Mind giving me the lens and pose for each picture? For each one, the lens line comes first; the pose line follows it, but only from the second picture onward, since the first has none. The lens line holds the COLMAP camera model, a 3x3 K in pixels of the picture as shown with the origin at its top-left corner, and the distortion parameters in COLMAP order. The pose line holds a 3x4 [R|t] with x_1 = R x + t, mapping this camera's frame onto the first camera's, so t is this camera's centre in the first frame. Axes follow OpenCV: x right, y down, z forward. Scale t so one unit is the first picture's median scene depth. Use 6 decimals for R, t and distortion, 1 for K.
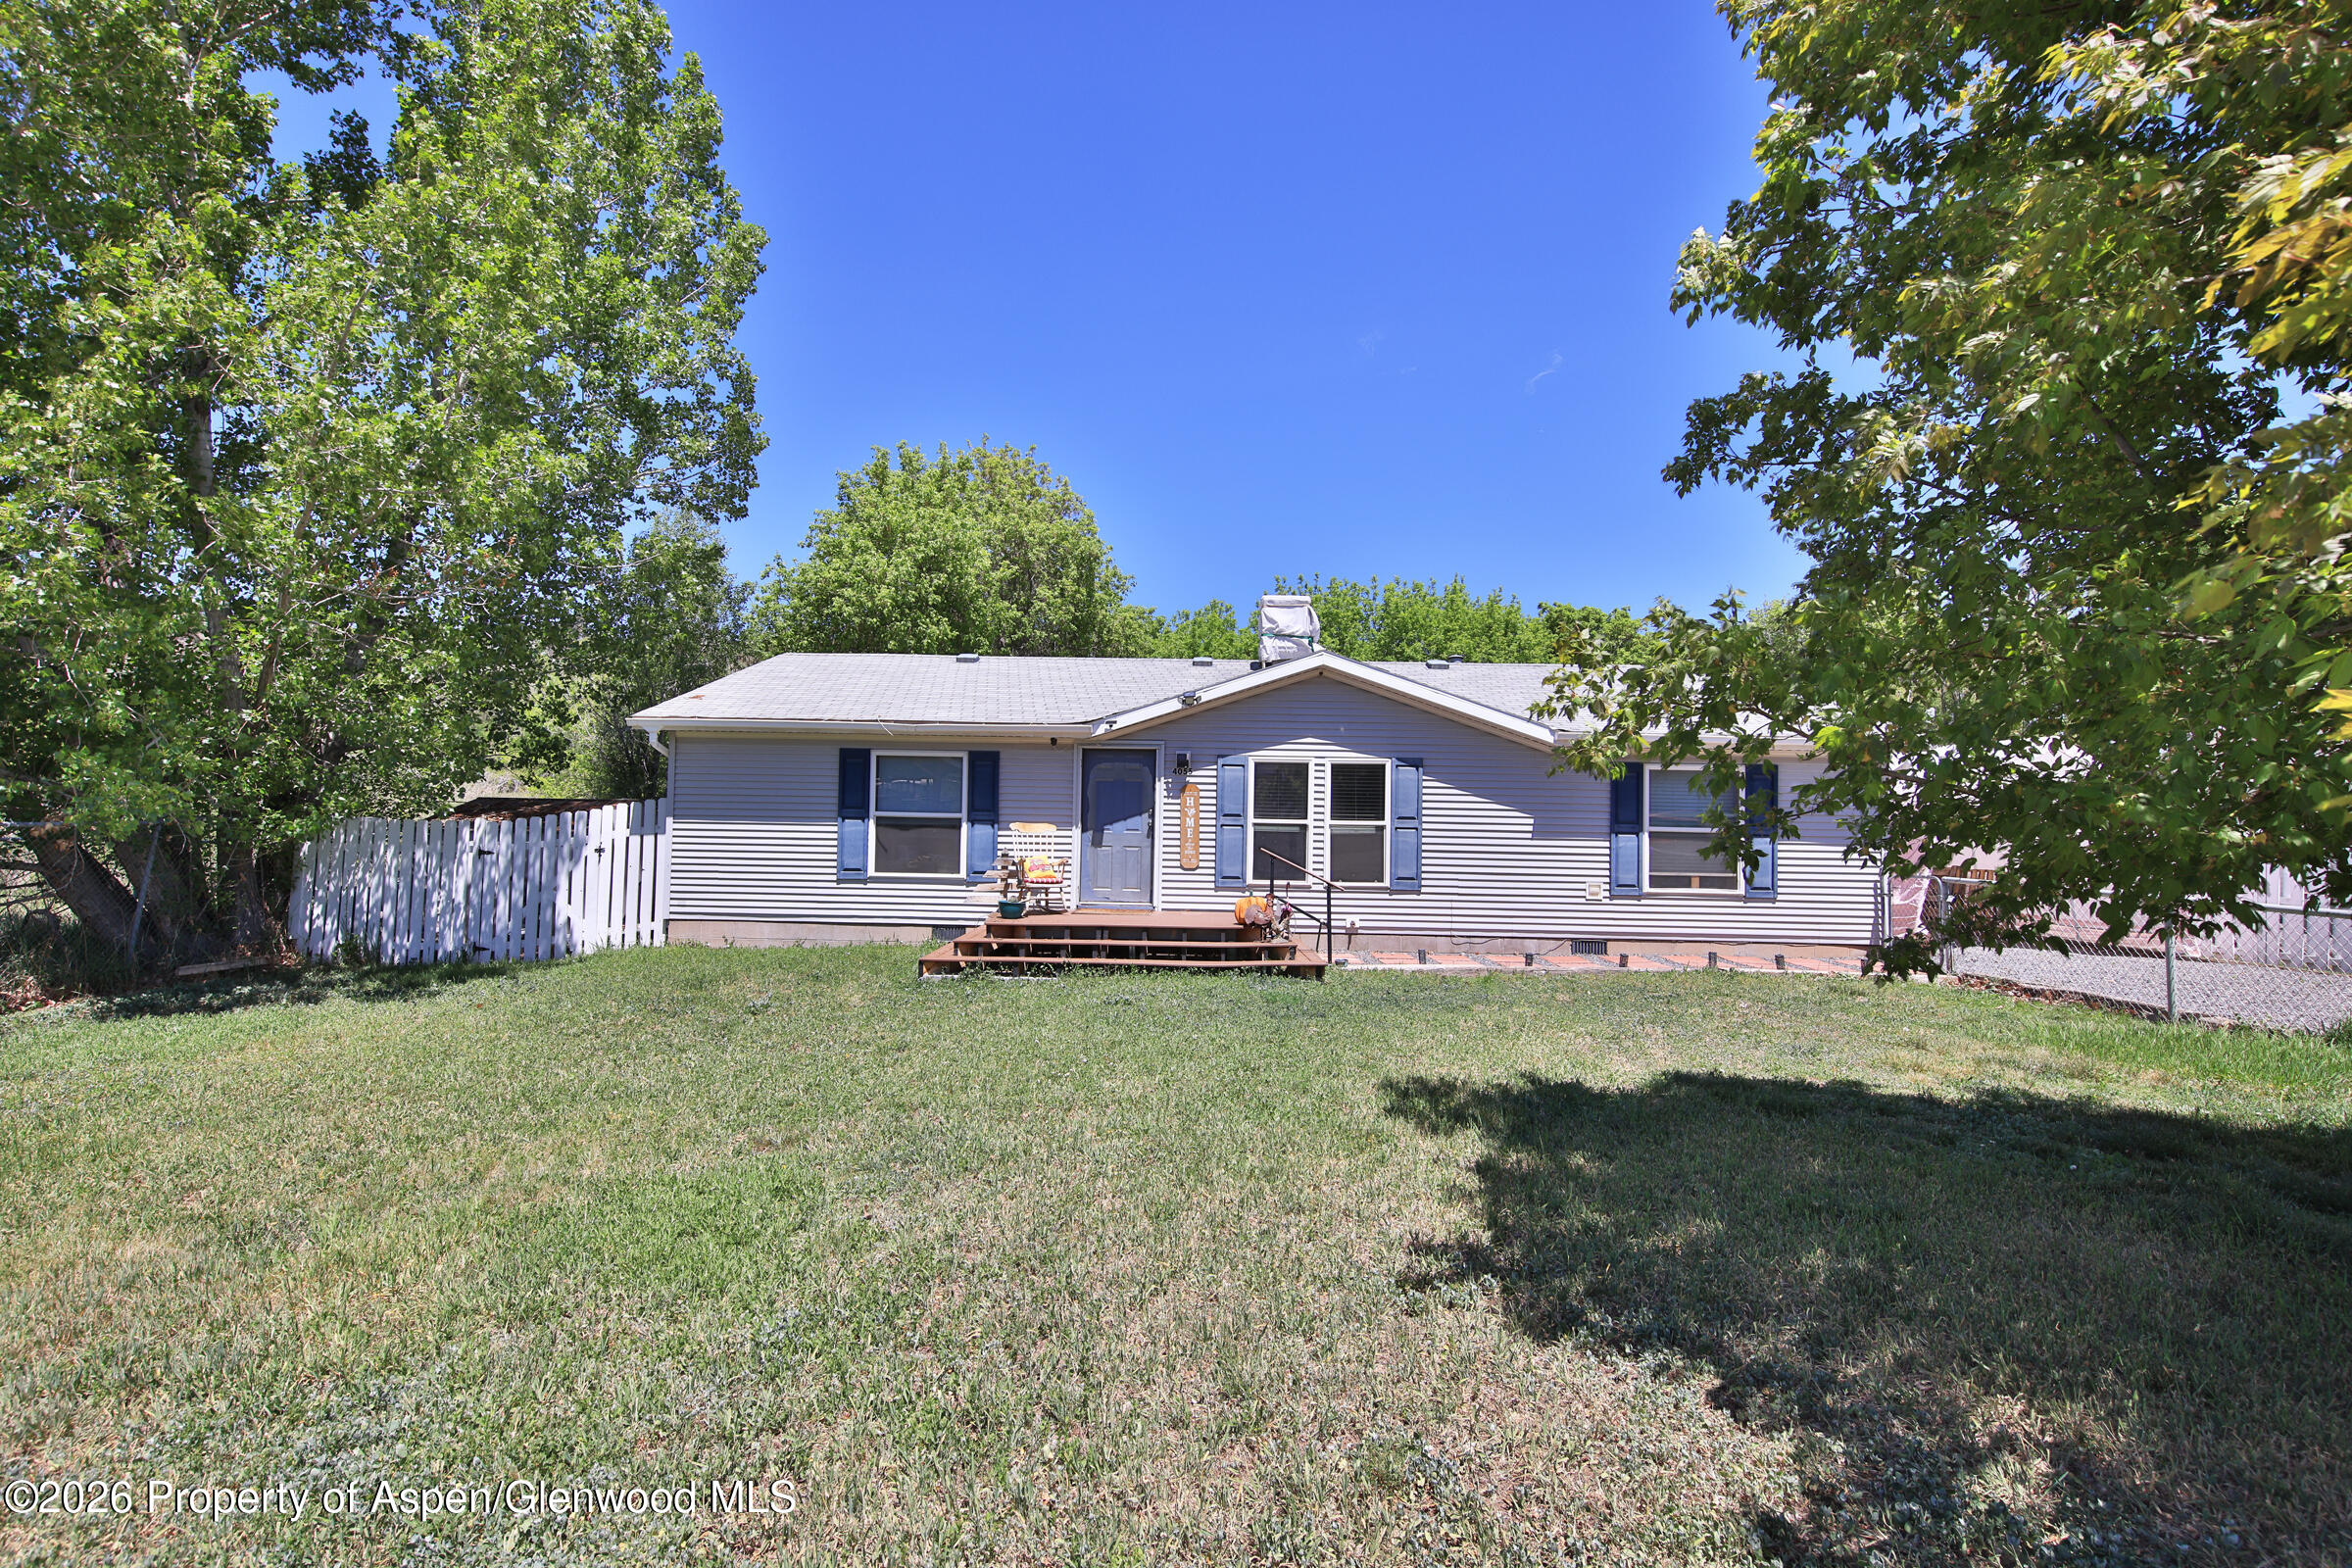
lens RADIAL K [[1063.6, 0, 1176.0], [0, 1063.6, 784.0], [0, 0, 1]] dist [0.014375, -0.001093]
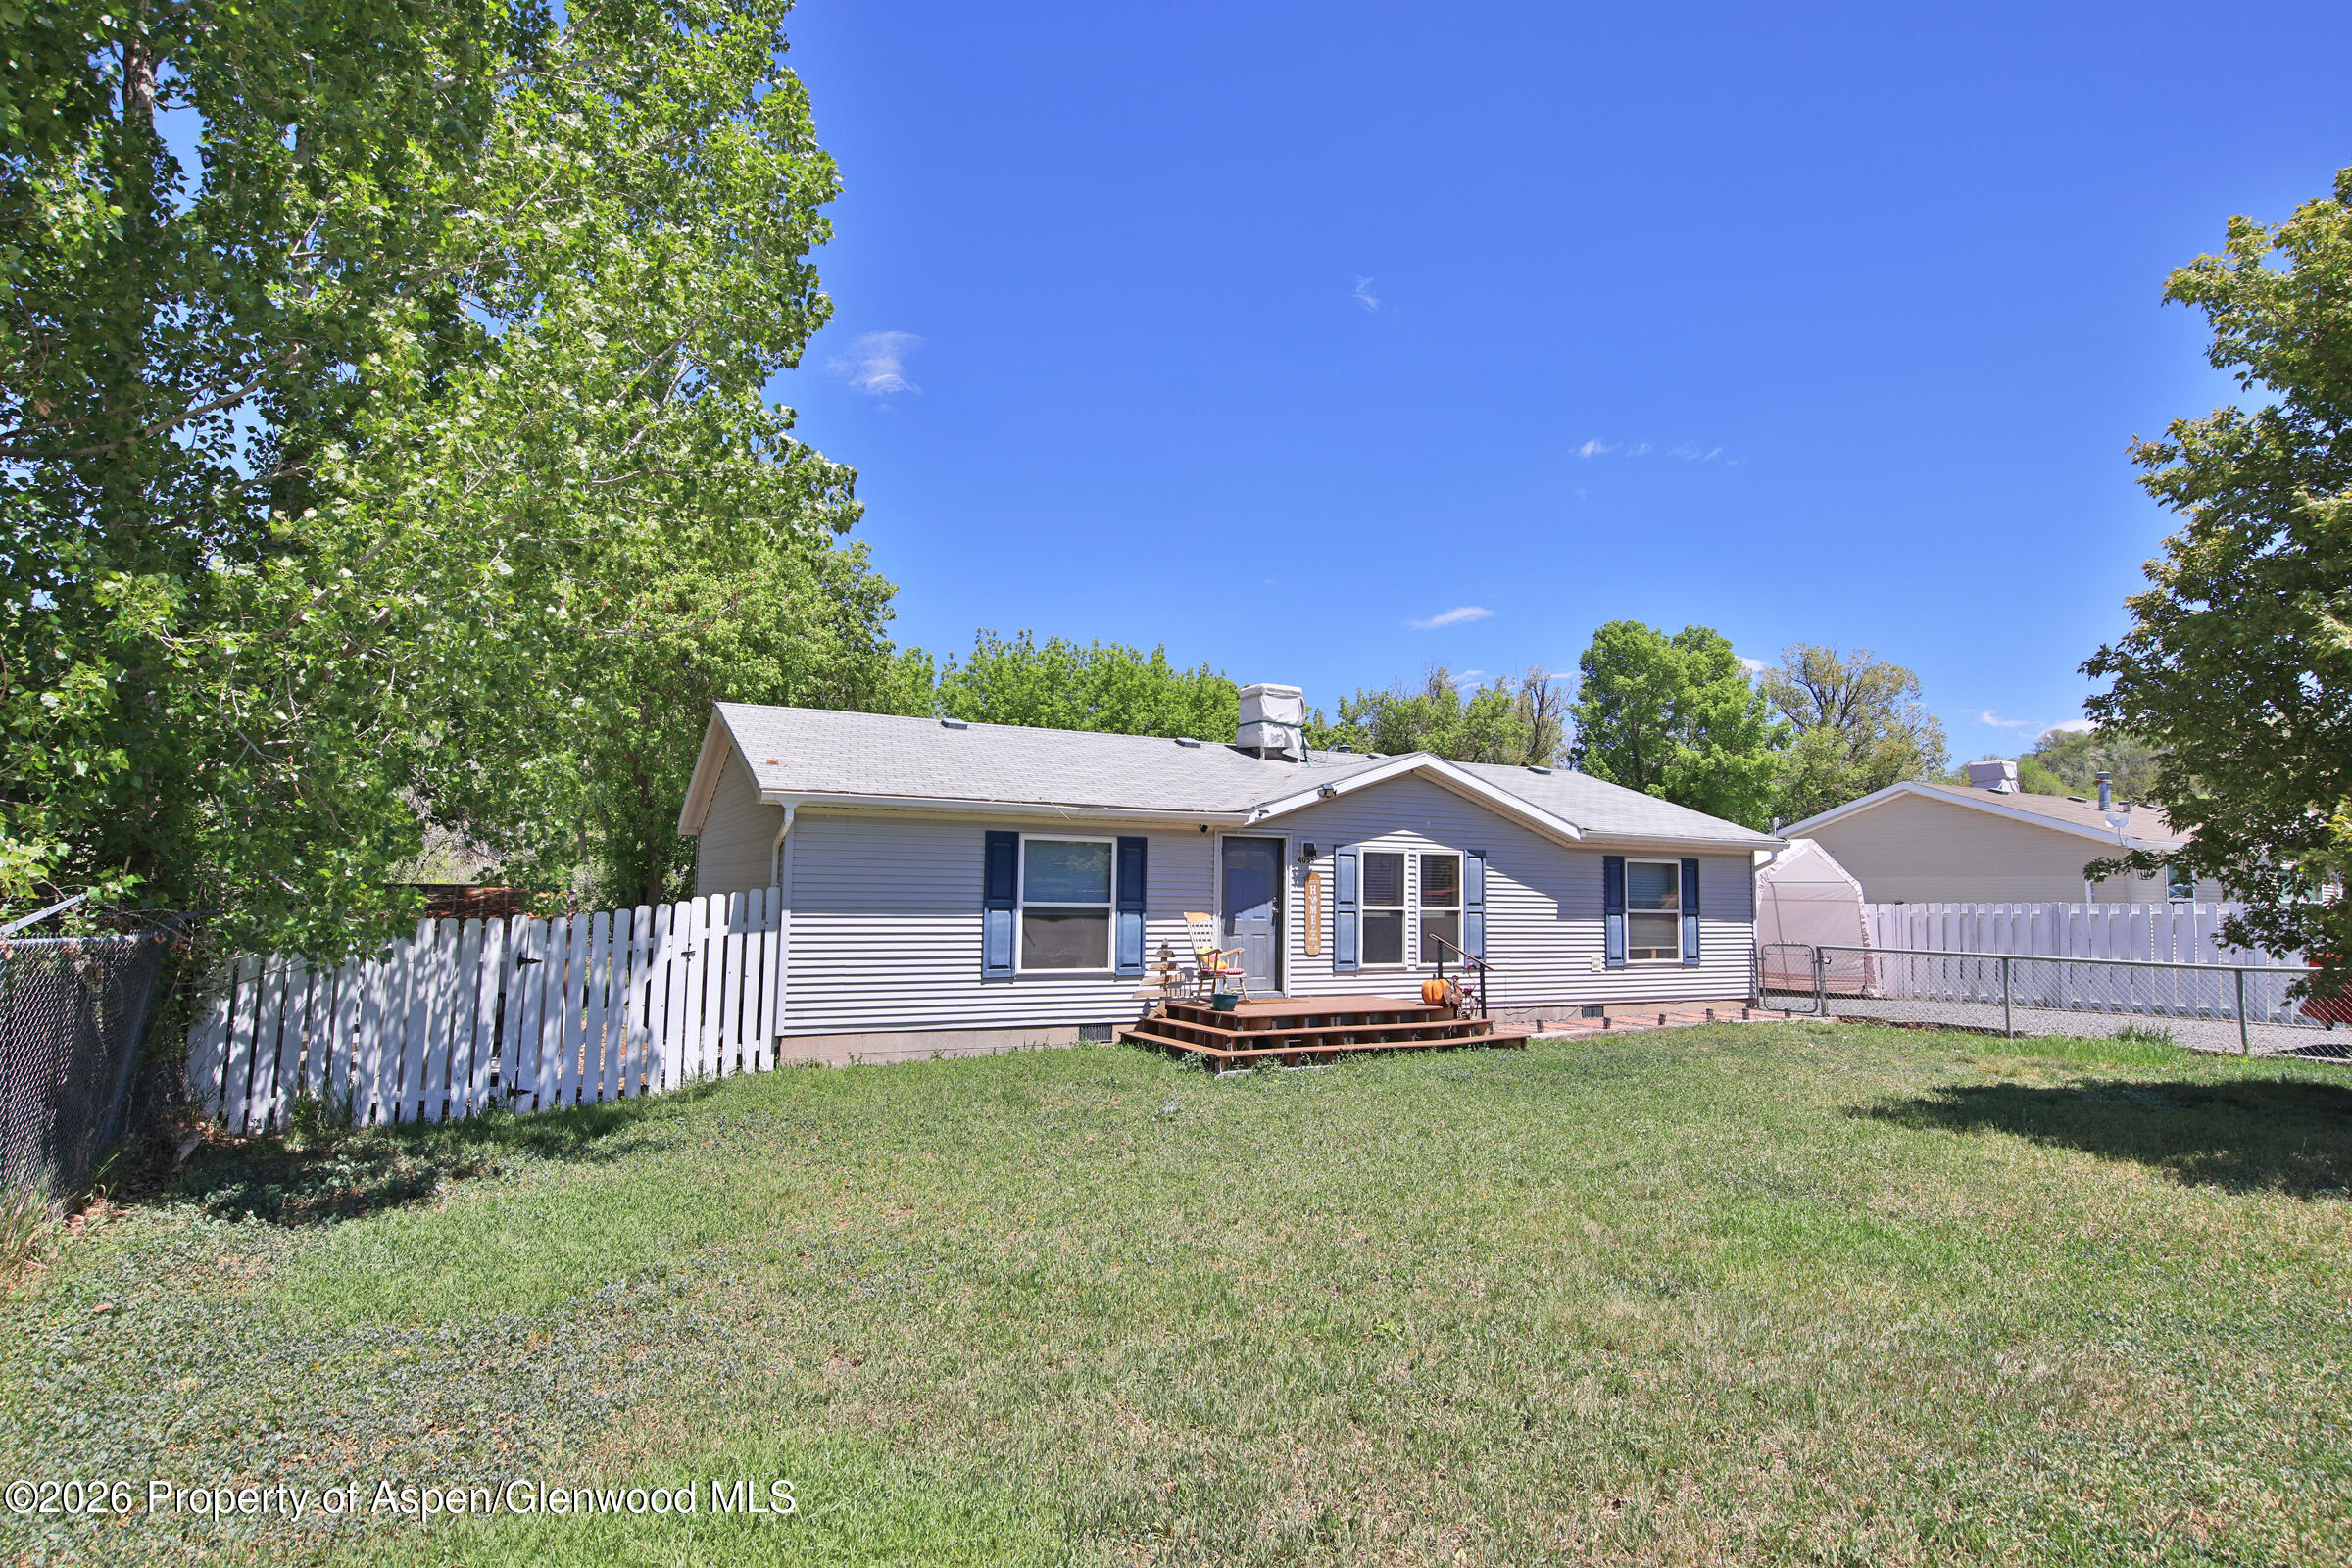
lens RADIAL K [[1194.8, 0, 1260.5], [0, 1194.8, 776.7], [0, 0, 1]] dist [0.022458, 0.000353]
pose [[0.872018, 0.043333, 0.487553, -0.606355], [-0.010968, 0.997553, -0.069044, -0.012149], [-0.489352, 0.054861, 0.870359, 0.007656]]
